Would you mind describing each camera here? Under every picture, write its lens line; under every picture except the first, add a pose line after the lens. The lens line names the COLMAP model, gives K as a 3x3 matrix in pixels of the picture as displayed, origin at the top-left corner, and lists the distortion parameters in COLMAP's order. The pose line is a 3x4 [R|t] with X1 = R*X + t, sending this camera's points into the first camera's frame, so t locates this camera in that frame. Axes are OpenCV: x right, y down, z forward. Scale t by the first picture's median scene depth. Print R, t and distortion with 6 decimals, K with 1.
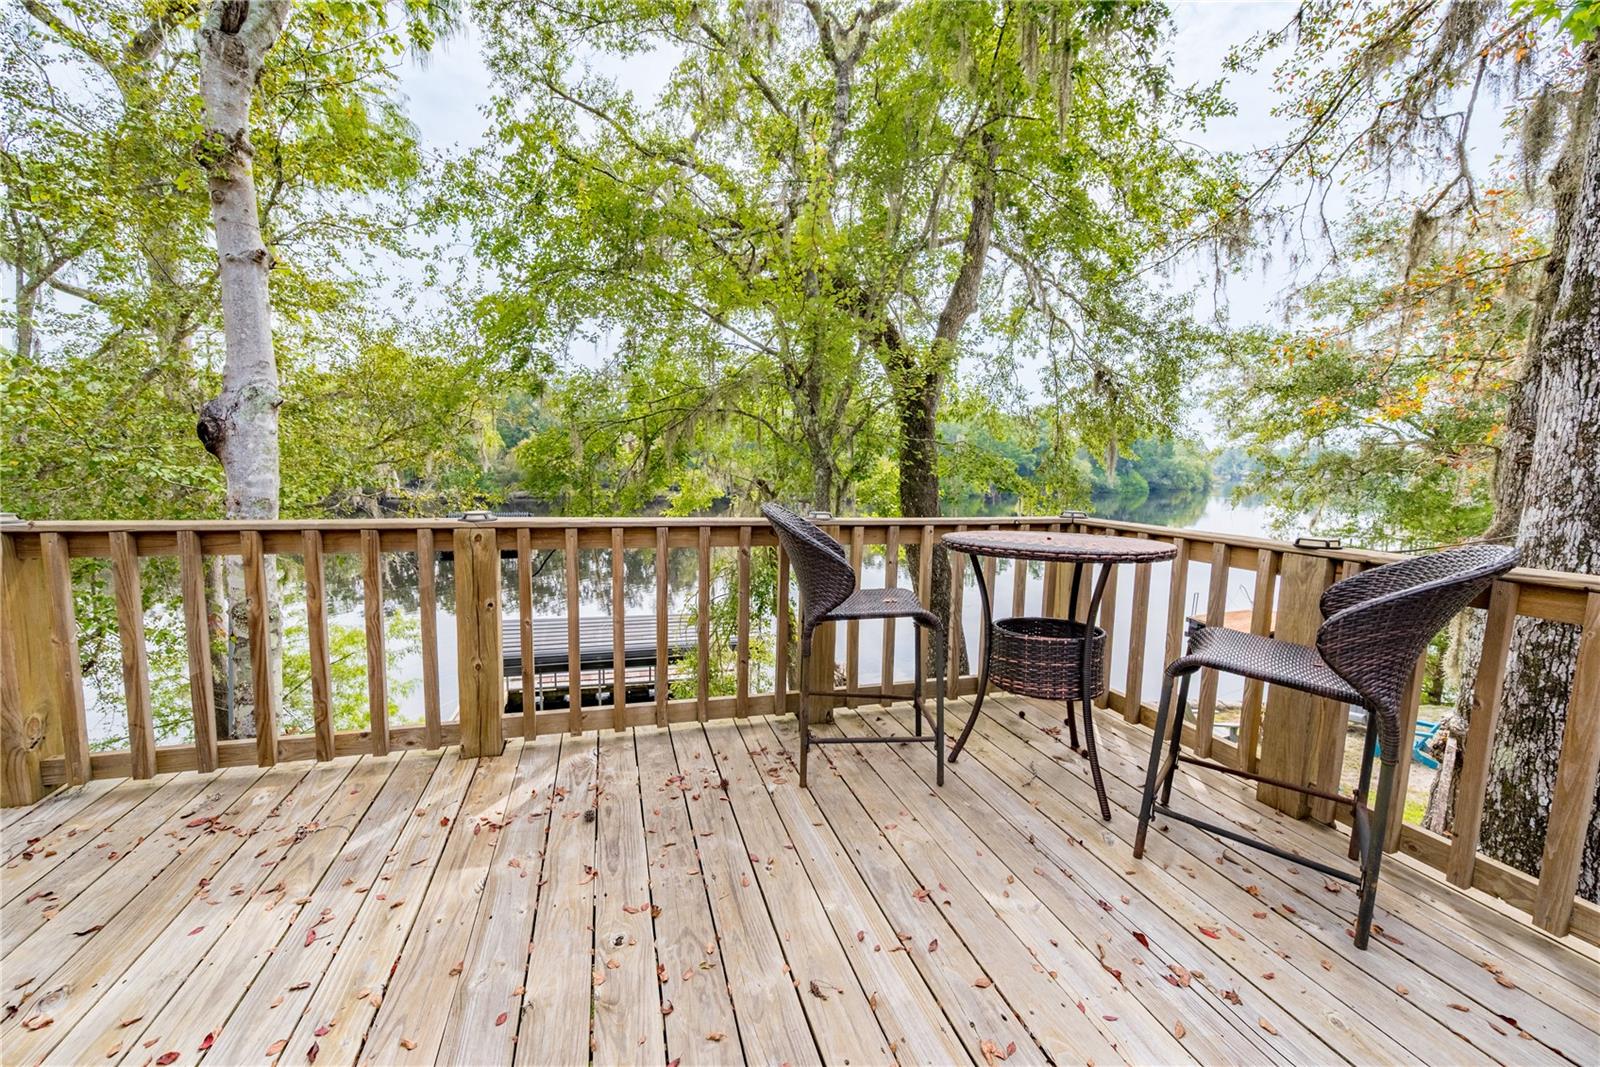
lens RADIAL K [[626.1, 0, 799.0], [0, 626.1, 535.5], [0, 0, 1]] dist [0.001075, 0.000045]
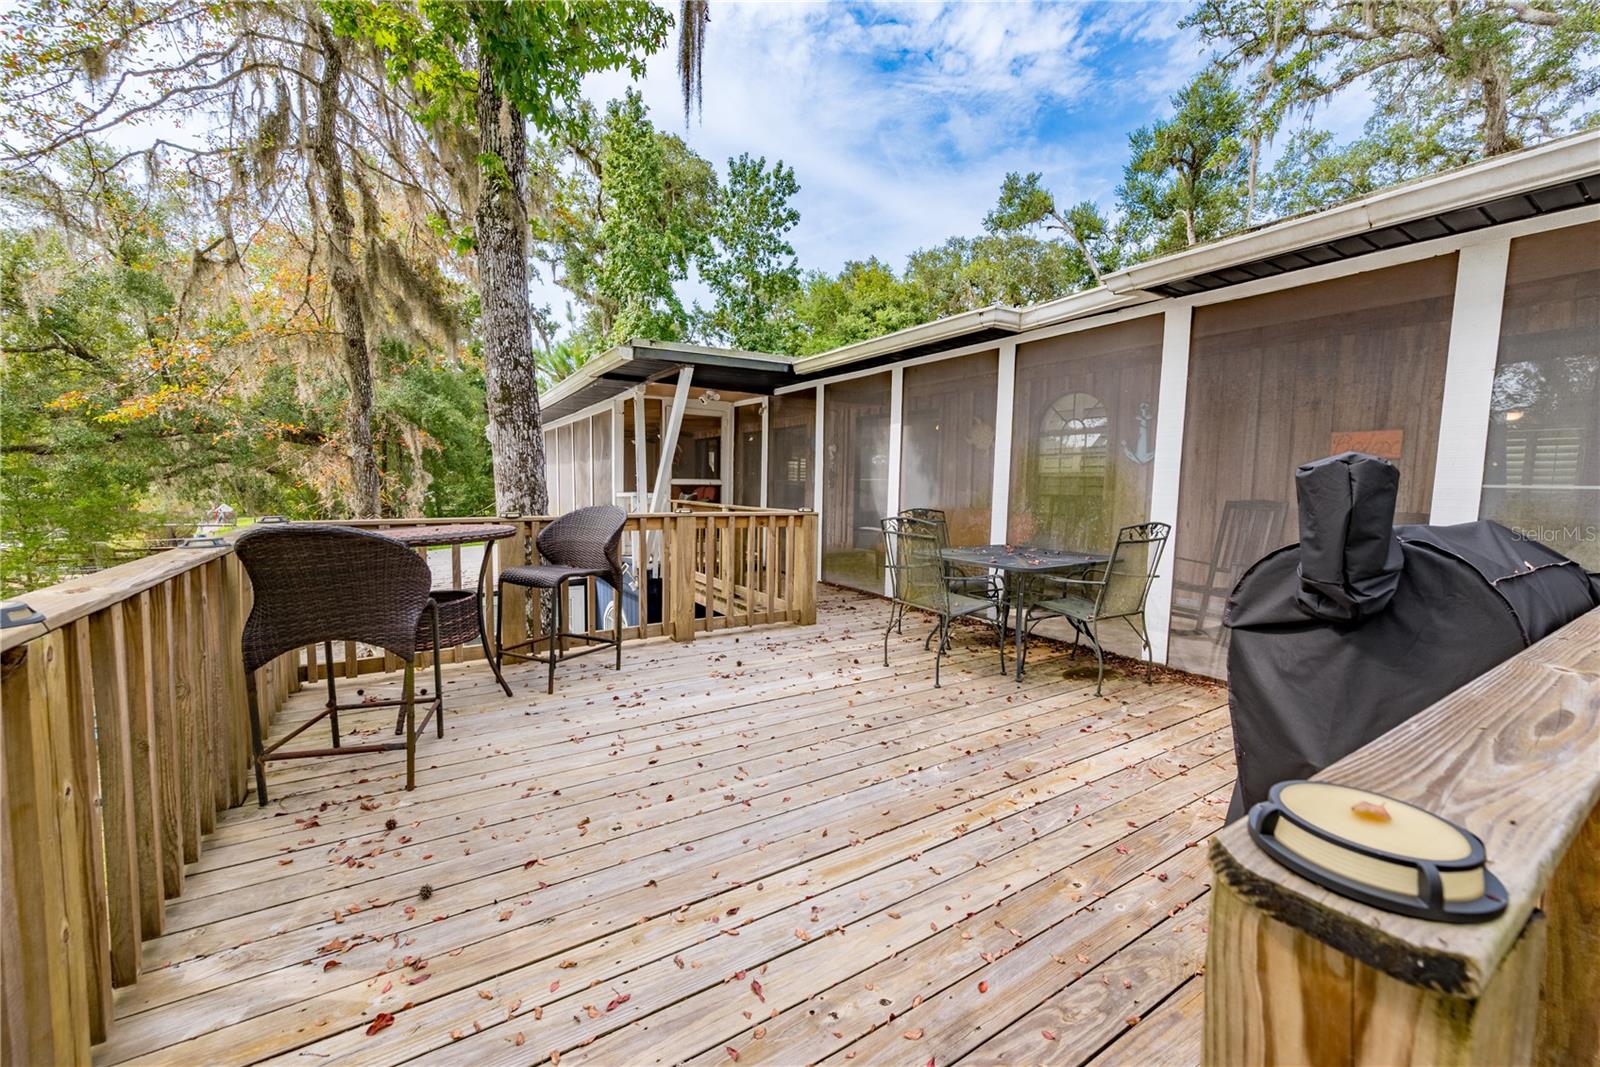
lens RADIAL K [[626.1, 0, 798.9], [0, 626.1, 533.3], [0, 0, 1]] dist [0.001075, 0.000045]
pose [[-0.263211, -0.100762, 0.959462, -1.169440], [0.087978, 0.987880, 0.127882, -0.093676], [-0.960718, 0.118071, -0.251156, 0.631232]]
